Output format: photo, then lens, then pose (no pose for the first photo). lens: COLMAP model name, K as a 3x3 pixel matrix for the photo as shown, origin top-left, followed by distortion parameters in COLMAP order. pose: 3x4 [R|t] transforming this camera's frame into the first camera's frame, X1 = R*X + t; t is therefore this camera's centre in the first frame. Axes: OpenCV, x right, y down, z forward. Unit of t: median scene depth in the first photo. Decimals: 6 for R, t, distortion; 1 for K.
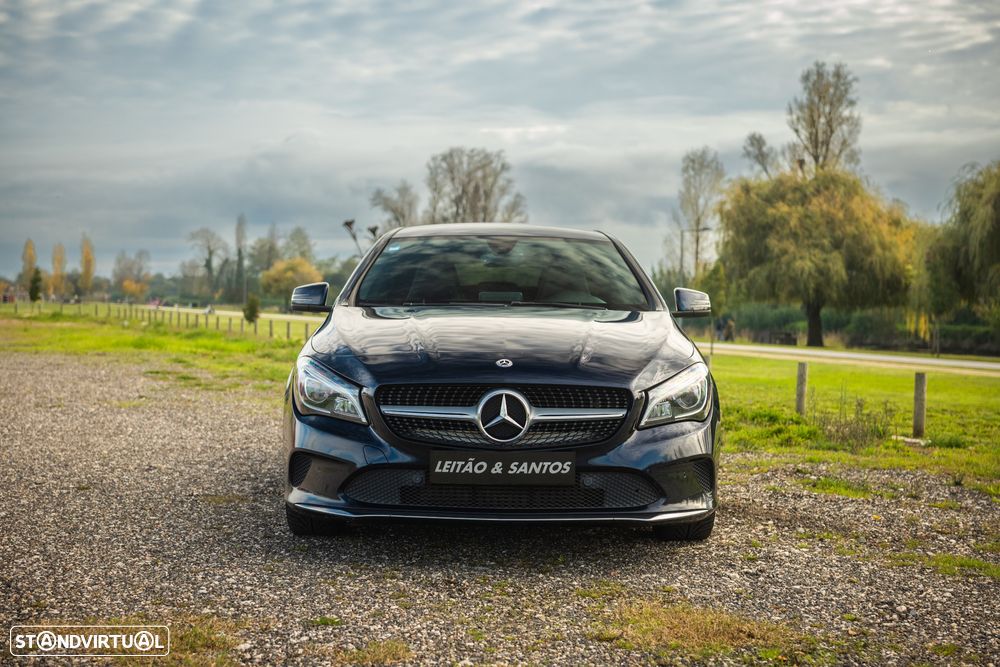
lens RADIAL K [[1422.3, 0, 500.0], [0, 1422.3, 333.5], [0, 0, 1]] dist [-0.007260, 0.054345]
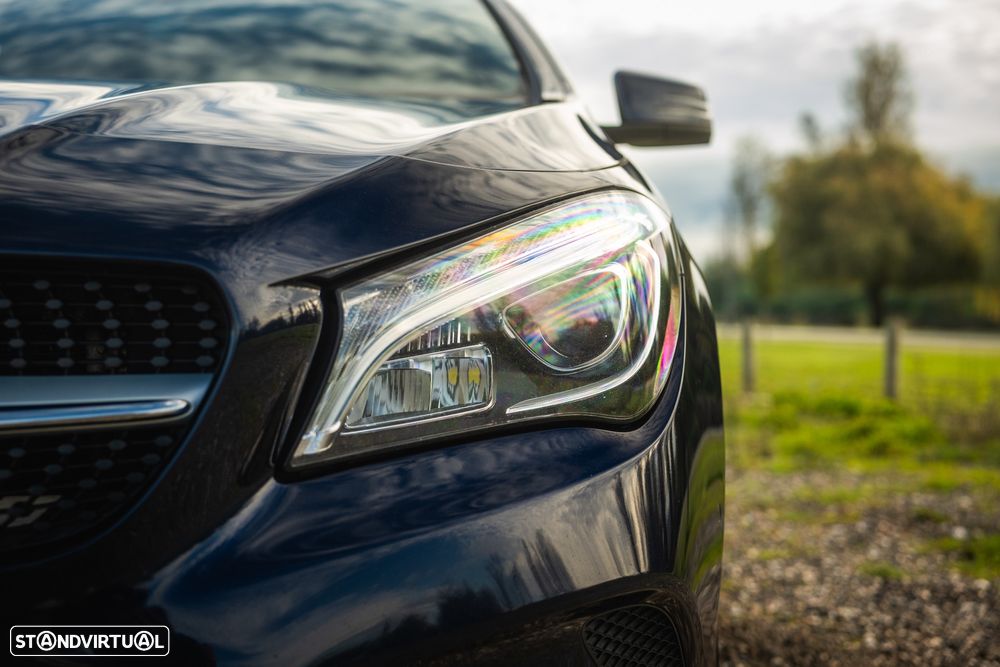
lens RADIAL K [[1416.7, 0, 495.5], [0, 1416.7, 335.0], [0, 0, 1]] dist [-0.009466, 0.056626]
pose [[0.998912, -0.021869, -0.041199, 0.012046], [0.021977, 0.999756, 0.002160, 0.004300], [0.041142, -0.003064, 0.999149, 0.071991]]
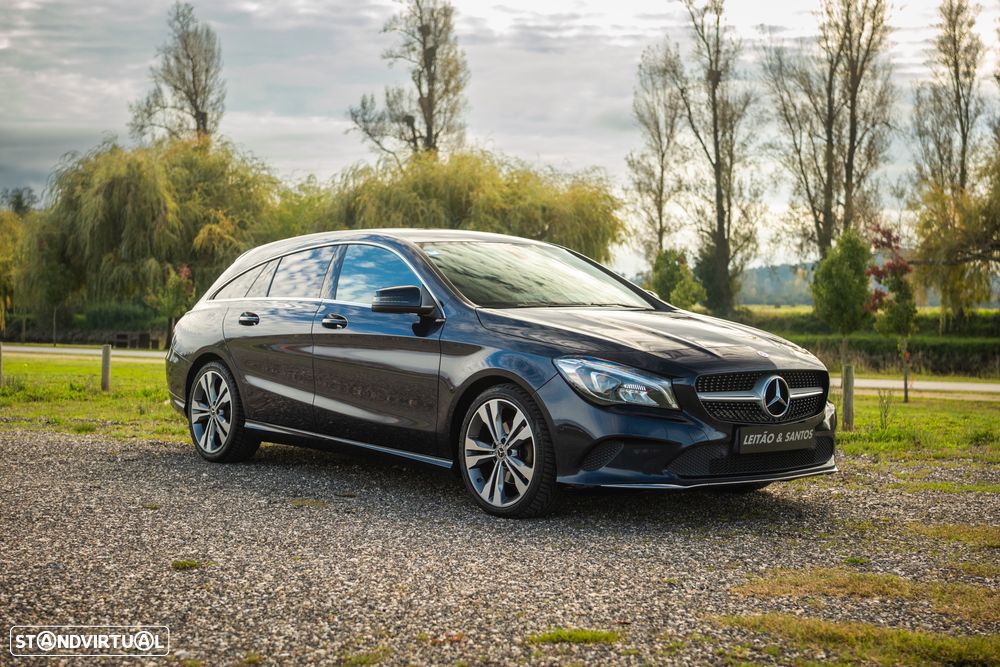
lens RADIAL K [[1474.2, 0, 498.9], [0, 1474.2, 319.3], [0, 0, 1]] dist [-0.005174, 0.034371]
pose [[0.764252, -0.013770, 0.644771, -0.092051], [0.014560, 0.999886, 0.004096, -0.001672], [-0.644754, 0.006257, 0.764365, 0.014984]]
